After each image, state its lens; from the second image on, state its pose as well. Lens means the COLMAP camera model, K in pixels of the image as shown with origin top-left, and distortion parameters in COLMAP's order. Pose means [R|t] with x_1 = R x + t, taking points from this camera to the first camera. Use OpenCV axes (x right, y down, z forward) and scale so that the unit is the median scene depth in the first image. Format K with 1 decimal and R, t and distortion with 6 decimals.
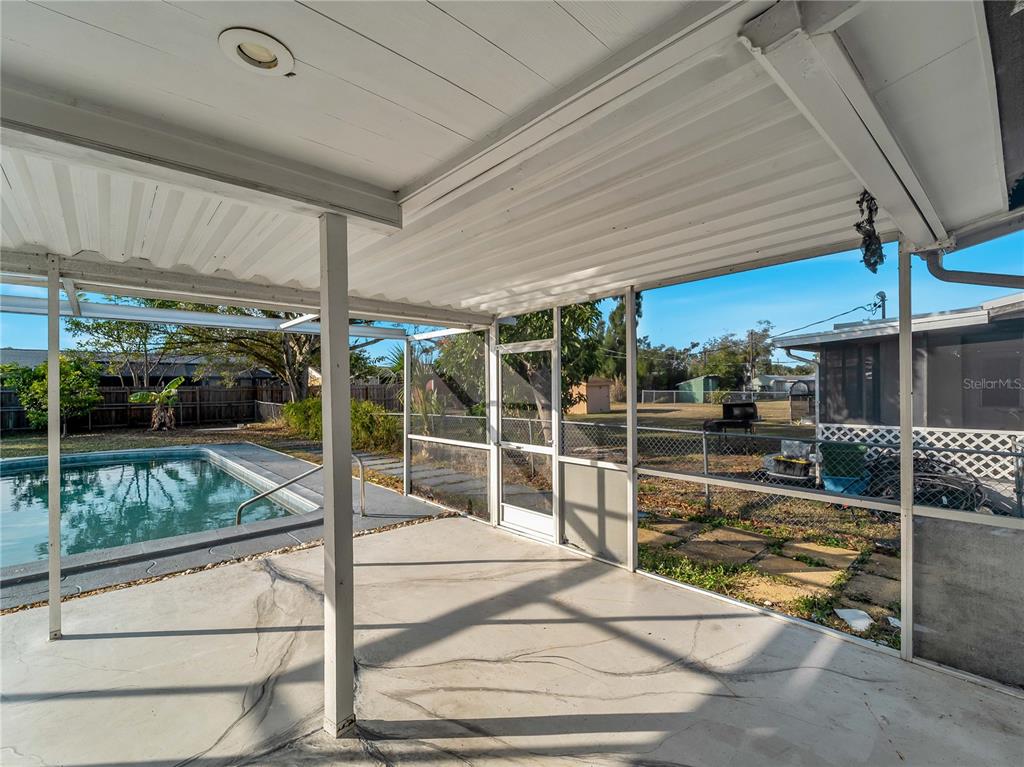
lens RADIAL K [[469.8, 0, 509.8], [0, 469.8, 391.7], [0, 0, 1]] dist [0.000476, -0.000173]
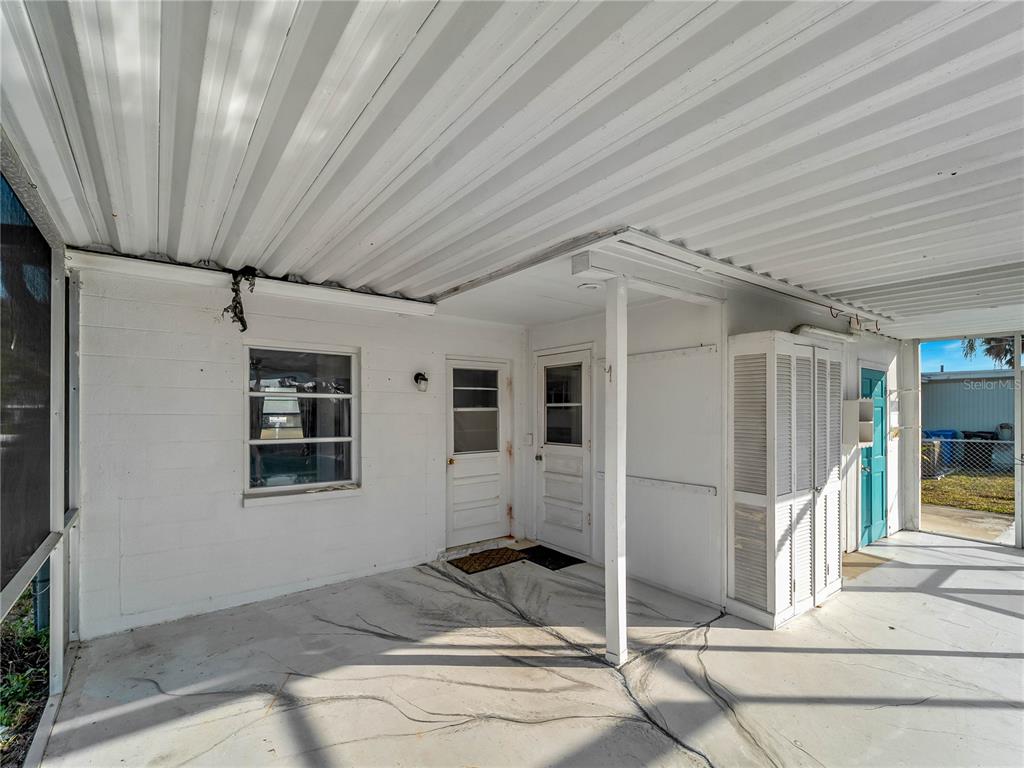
lens RADIAL K [[477.7, 0, 515.0], [0, 477.7, 408.6], [0, 0, 1]] dist [0.002185, 0.000110]
pose [[-0.996830, 0.008772, 0.079075, -0.092698], [0.008736, 0.999962, -0.000802, -0.000698], [-0.079079, -0.000109, -0.996868, 1.178183]]
